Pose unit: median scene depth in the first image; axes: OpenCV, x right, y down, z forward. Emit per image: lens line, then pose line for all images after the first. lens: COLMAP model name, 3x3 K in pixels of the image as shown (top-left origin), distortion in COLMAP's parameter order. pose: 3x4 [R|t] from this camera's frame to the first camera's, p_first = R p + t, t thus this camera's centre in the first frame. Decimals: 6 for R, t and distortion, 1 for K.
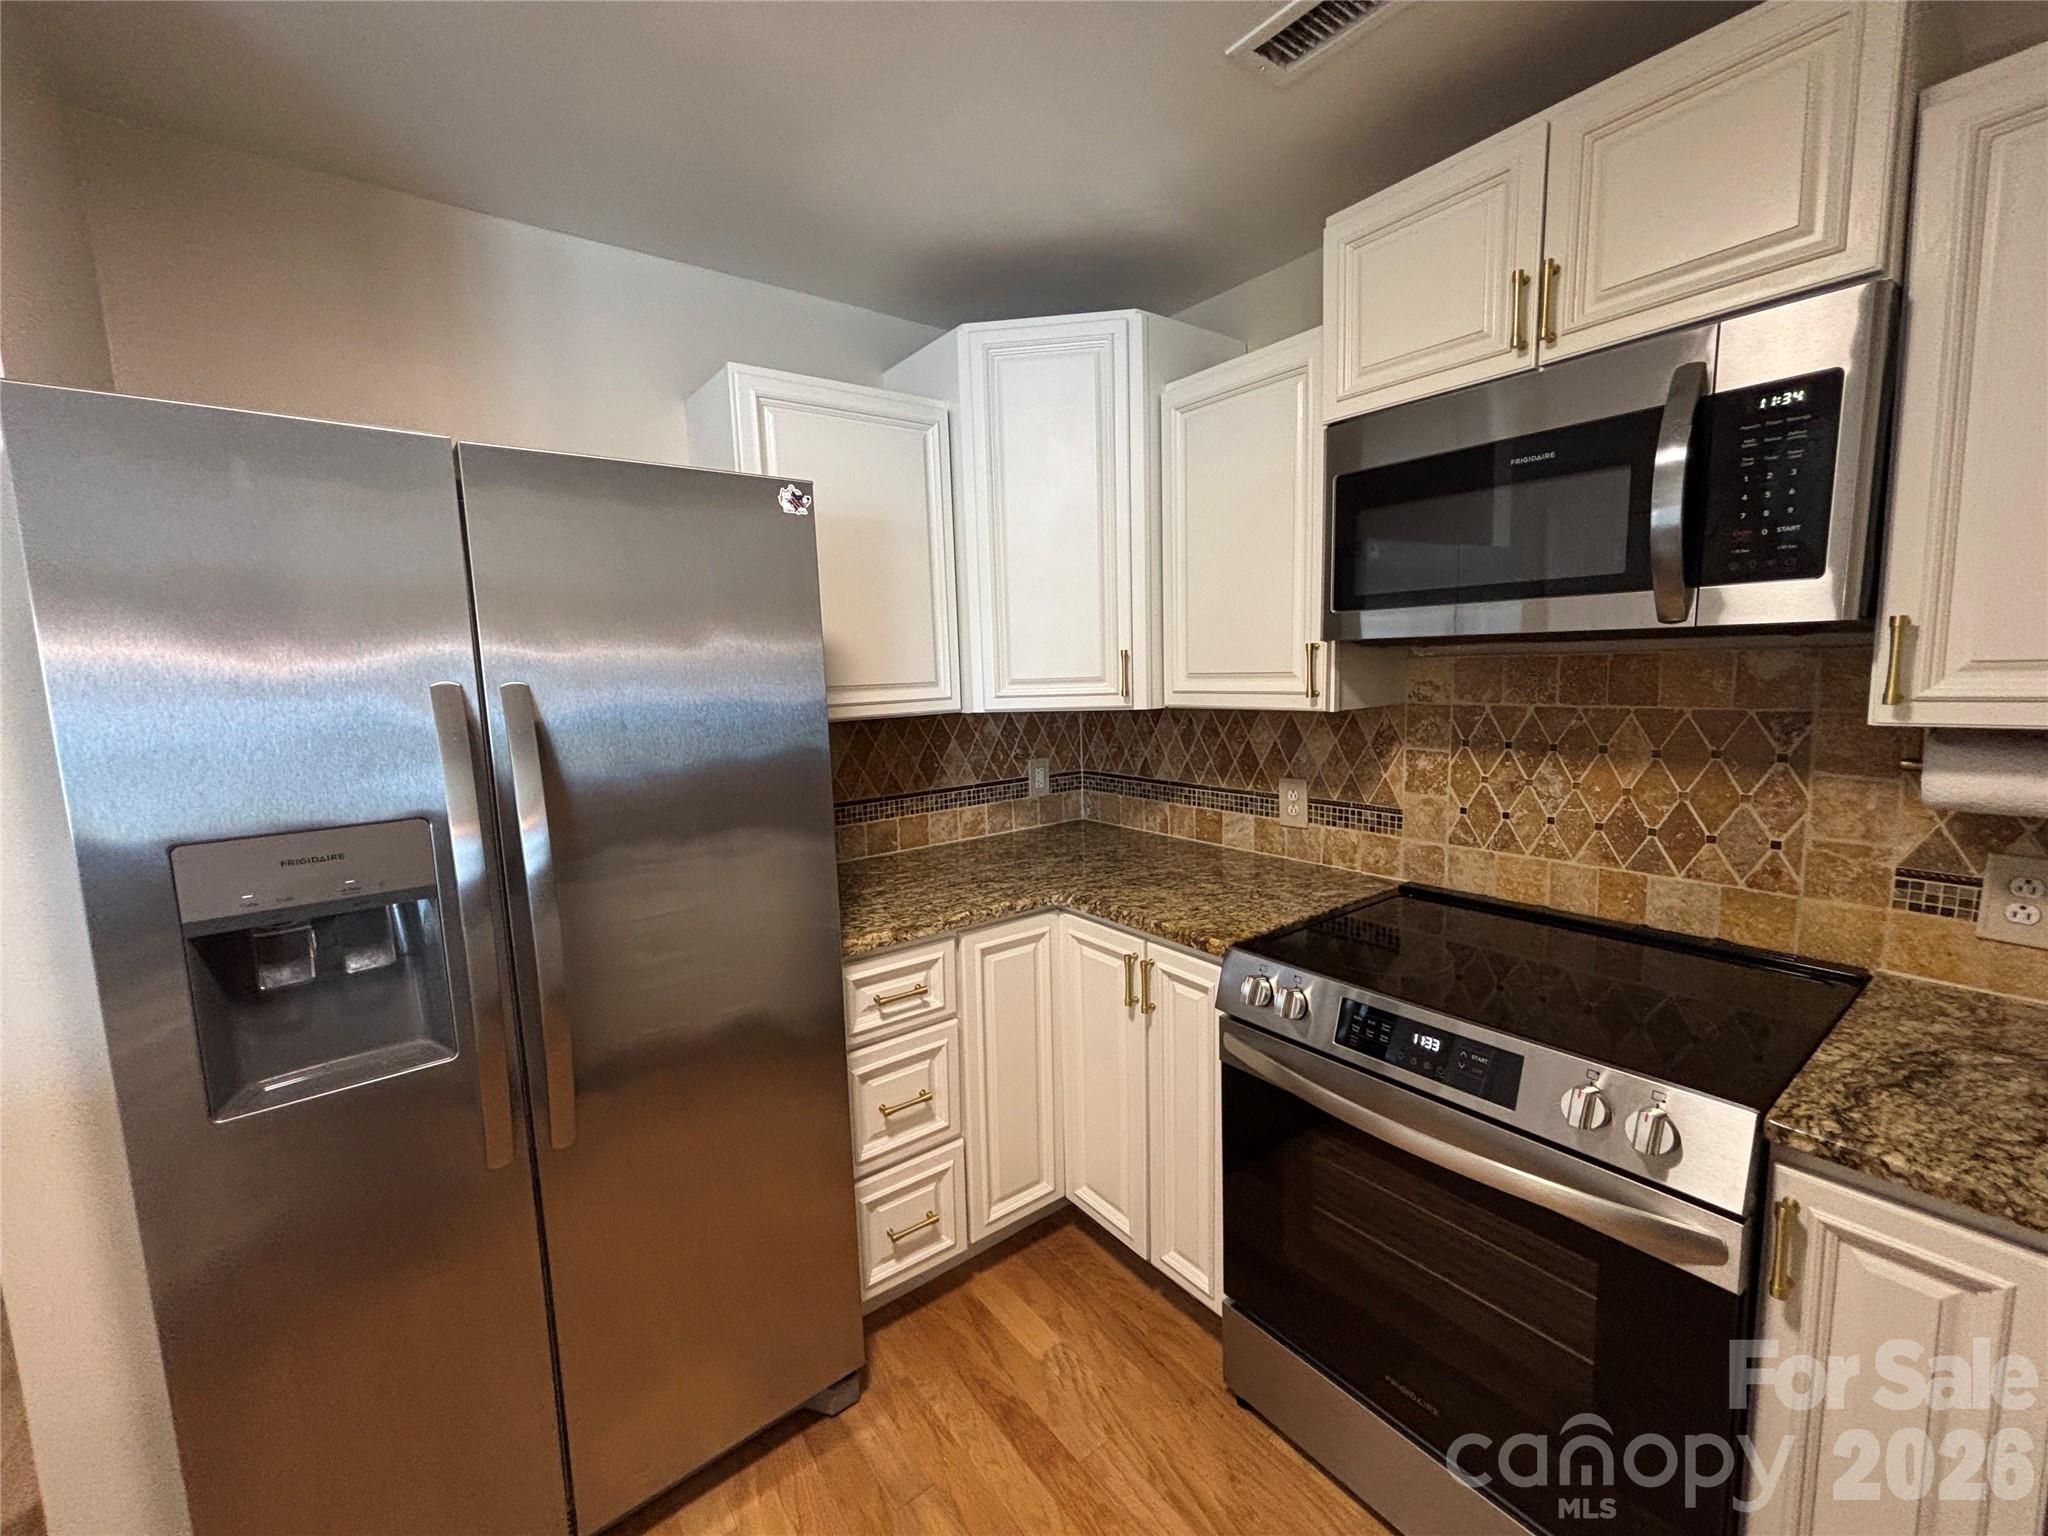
lens RADIAL K [[824.3, 0, 1029.7], [0, 824.3, 769.1], [0, 0, 1]] dist [0.003325, -0.000641]
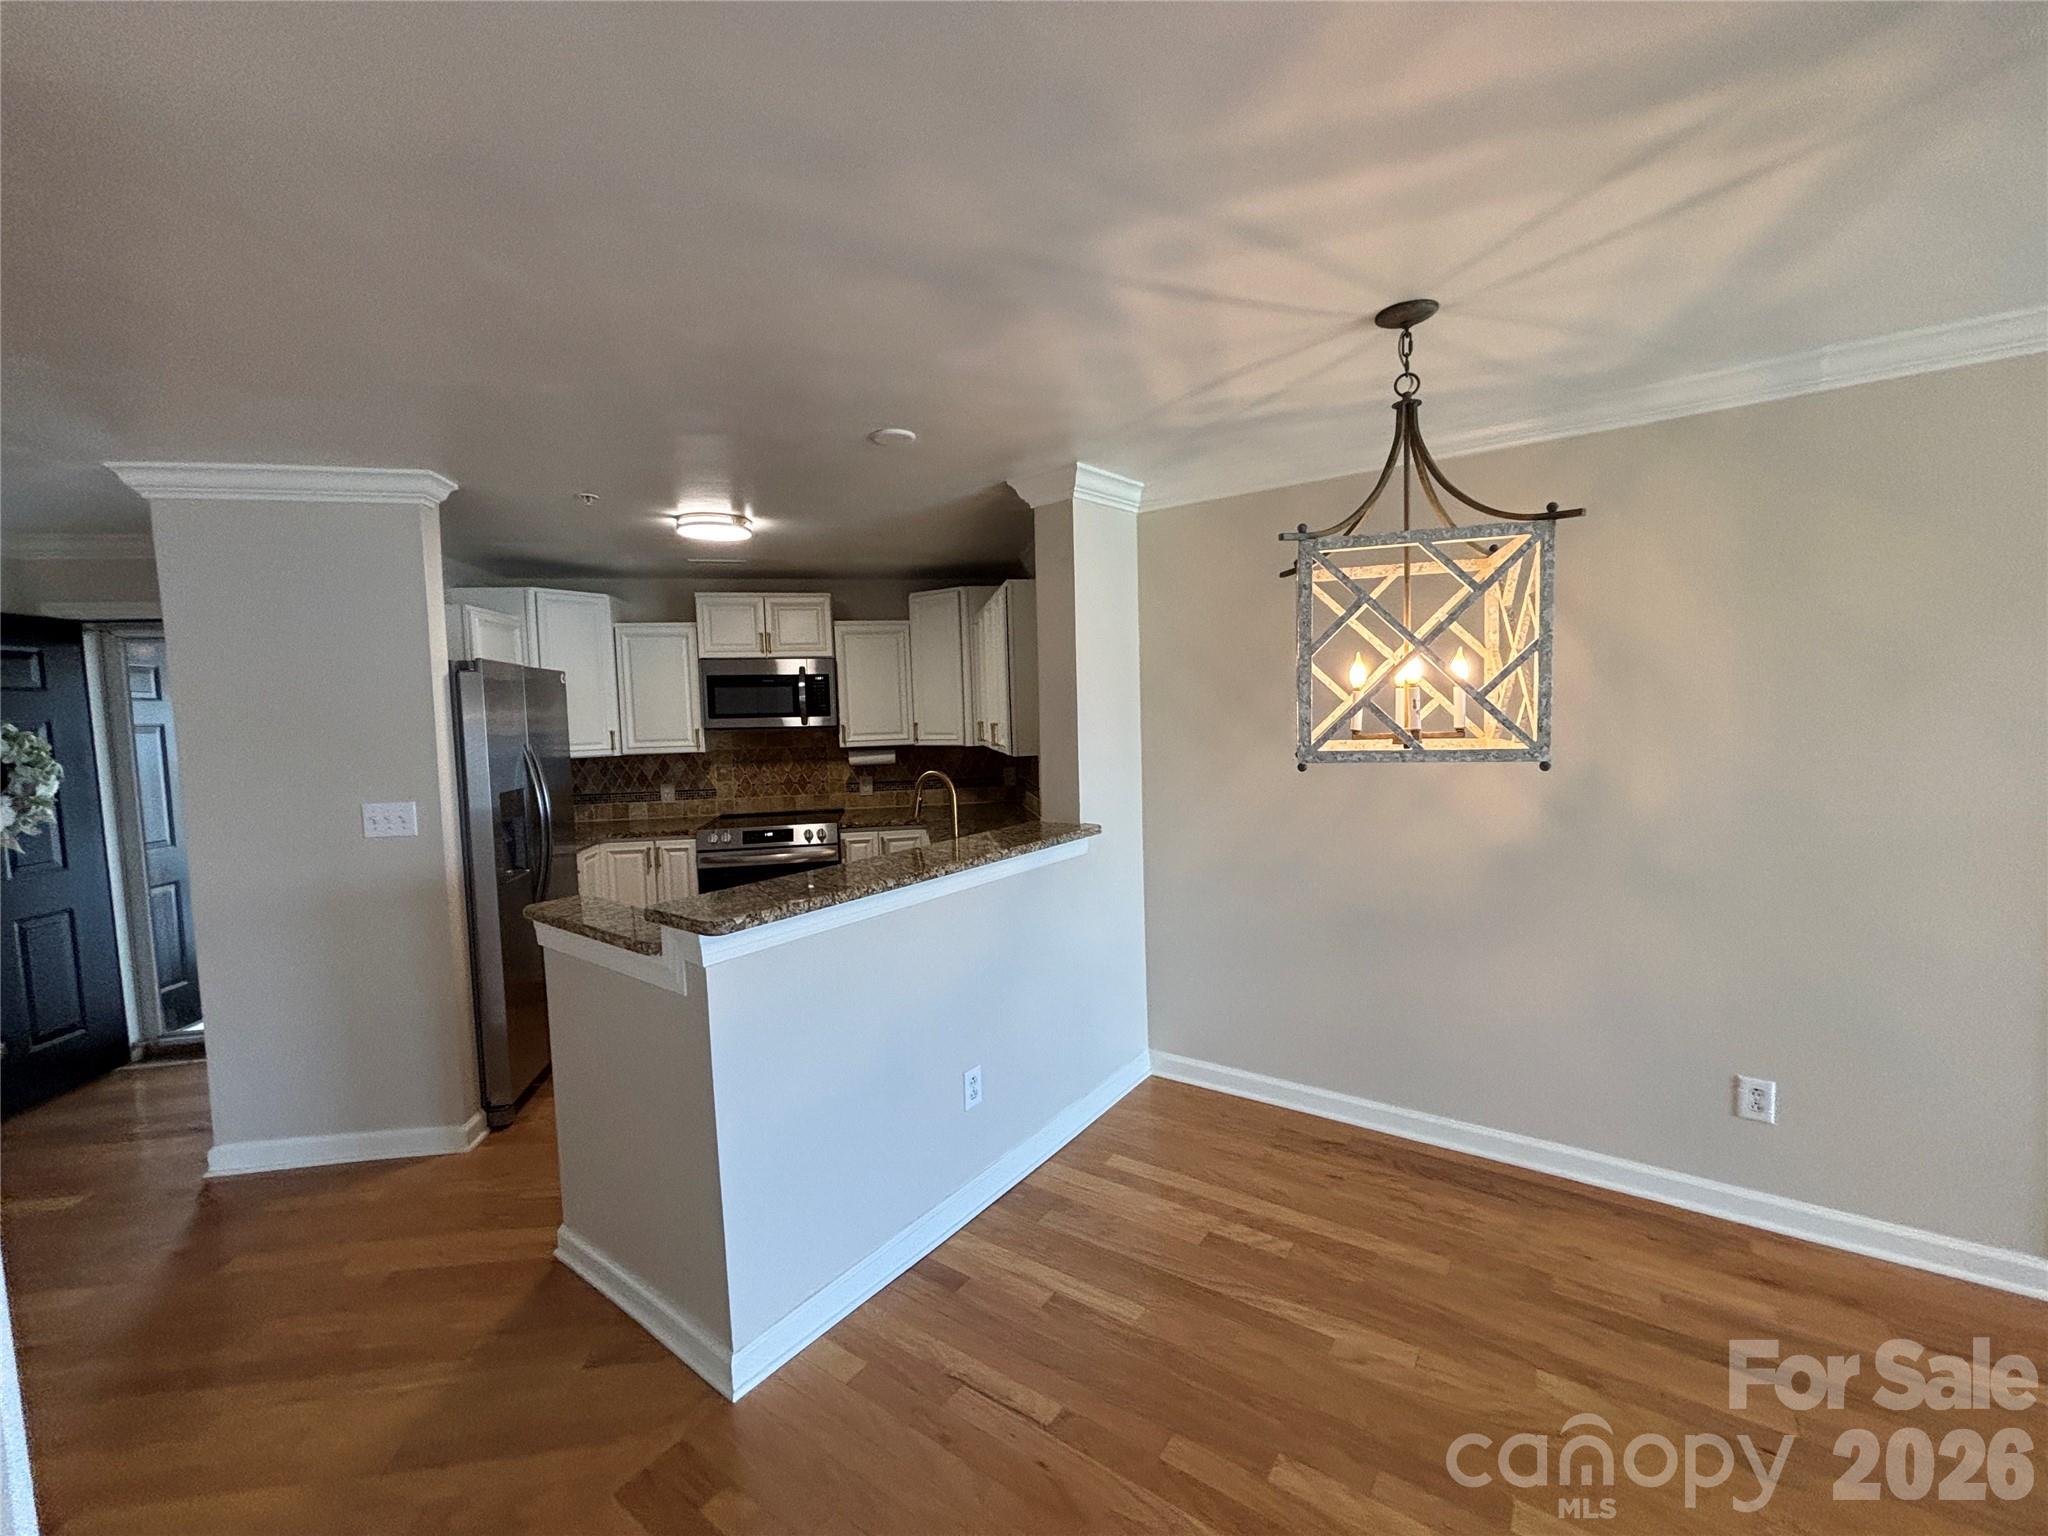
lens RADIAL K [[824.3, 0, 1029.7], [0, 824.3, 769.1], [0, 0, 1]] dist [0.003325, -0.000641]
pose [[0.466430, -0.045601, 0.883382, -1.630544], [0.121288, 0.992535, -0.012806, 0.161138], [-0.876203, 0.113117, 0.468479, -1.318720]]
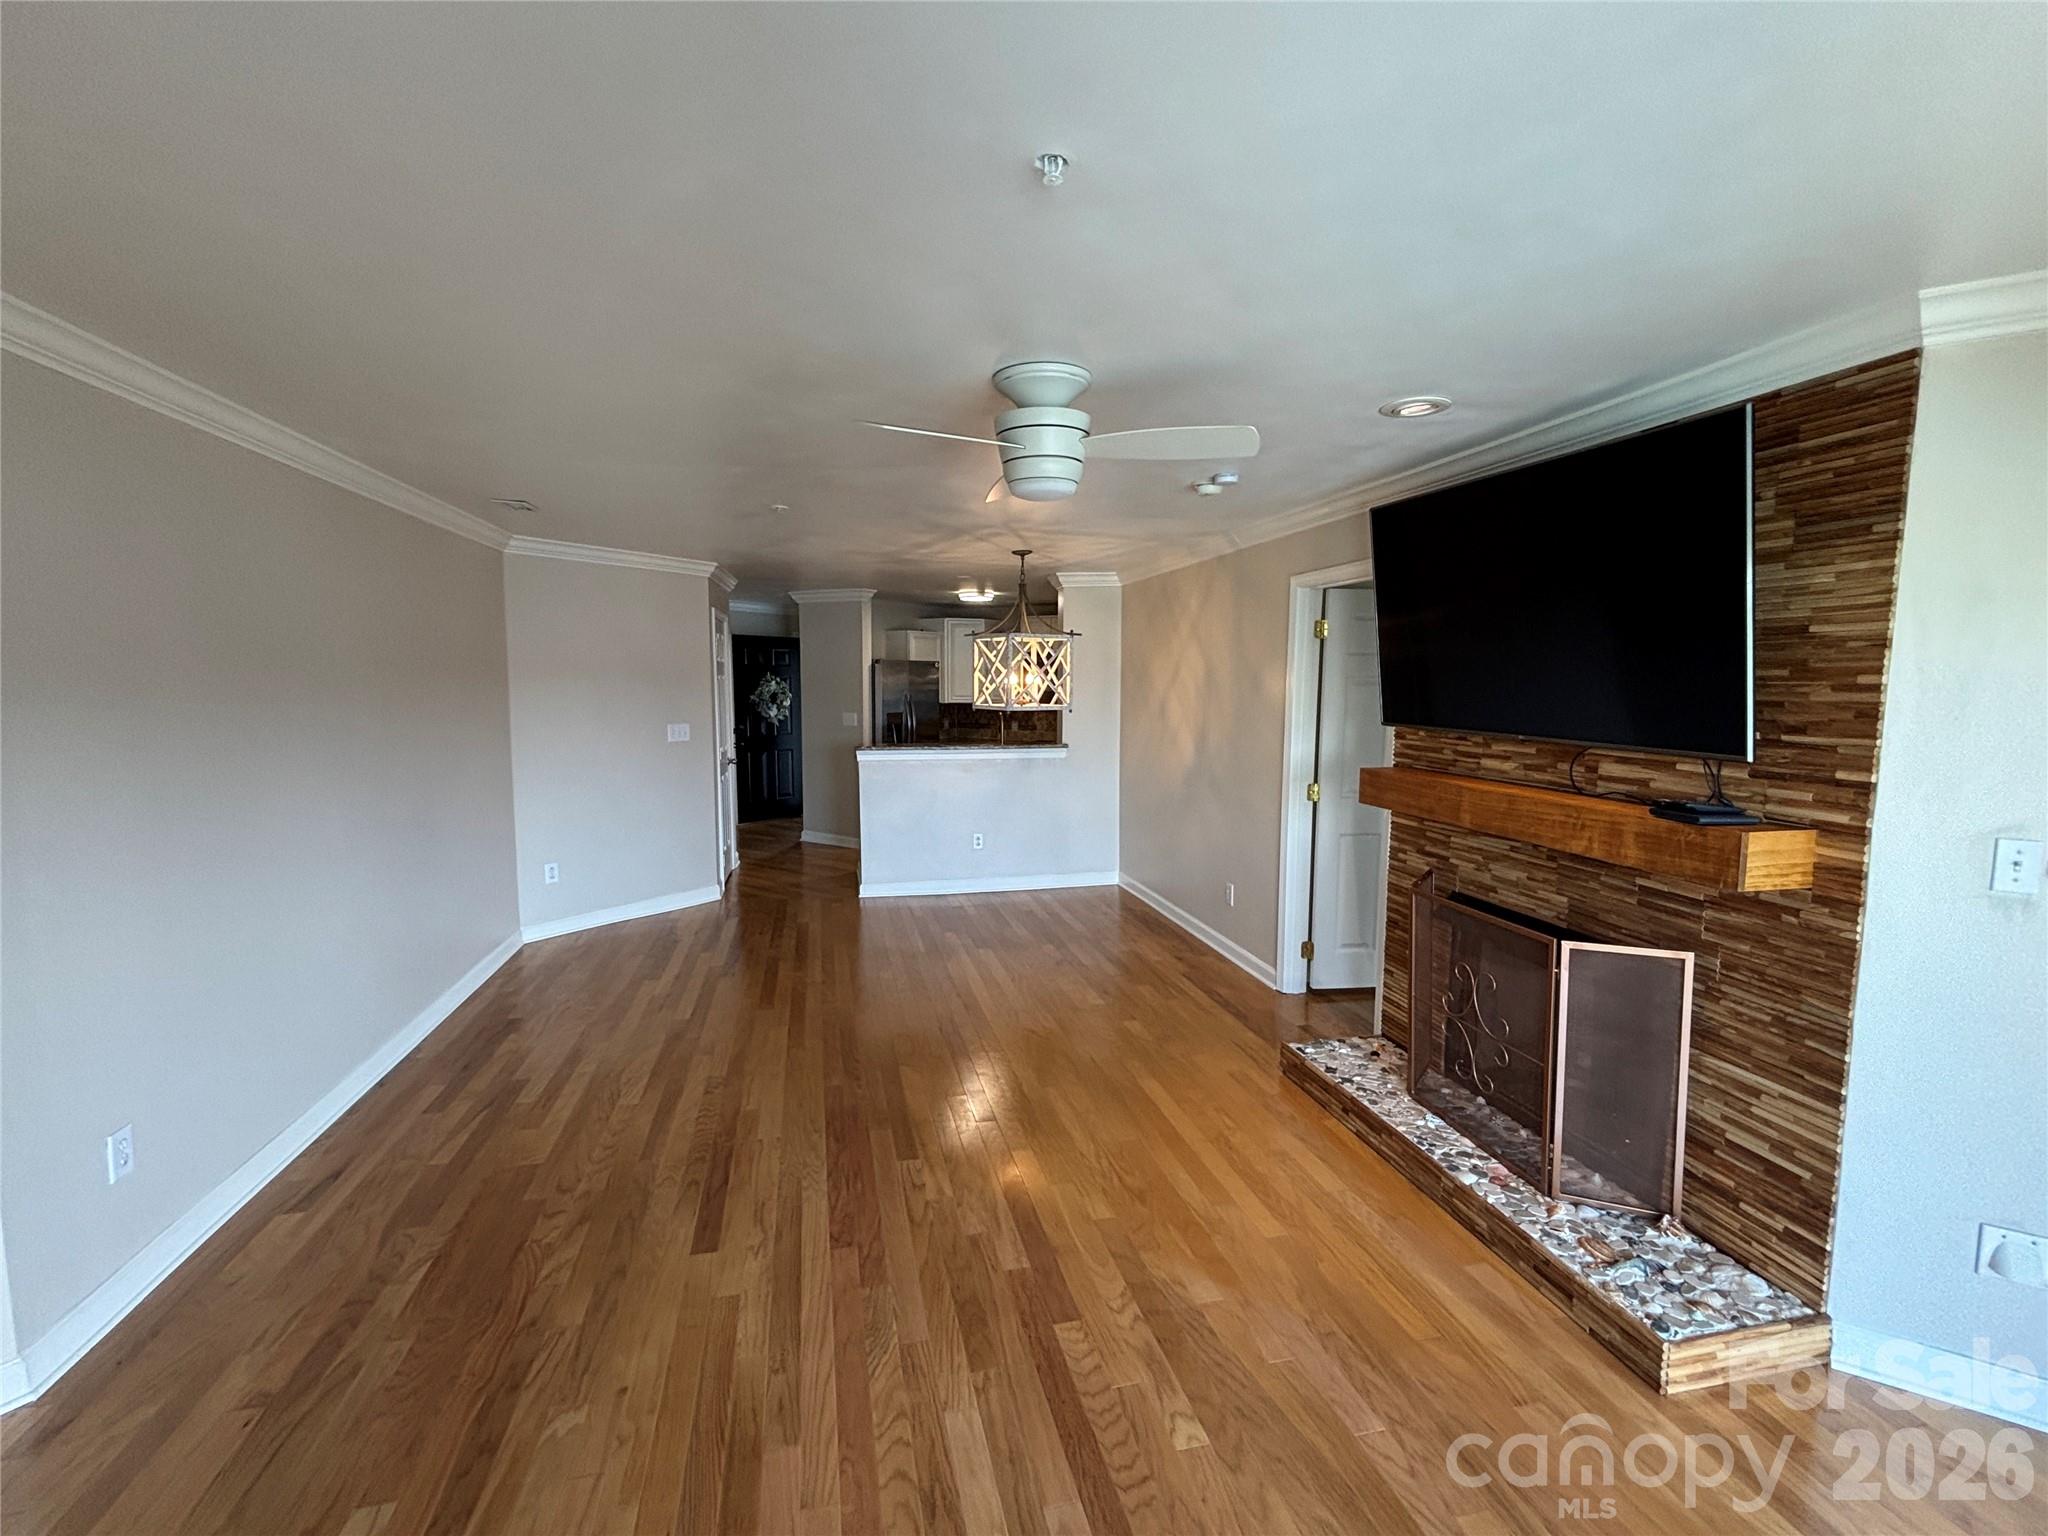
lens RADIAL K [[917.9, 0, 1025.9], [0, 917.9, 759.7], [0, 0, 1]] dist [-0.000325, -0.000053]
pose [[0.938014, 0.004975, 0.346562, -1.584731], [0.008623, 0.999252, -0.037684, 0.492196], [-0.346491, 0.038337, 0.937270, -4.320963]]
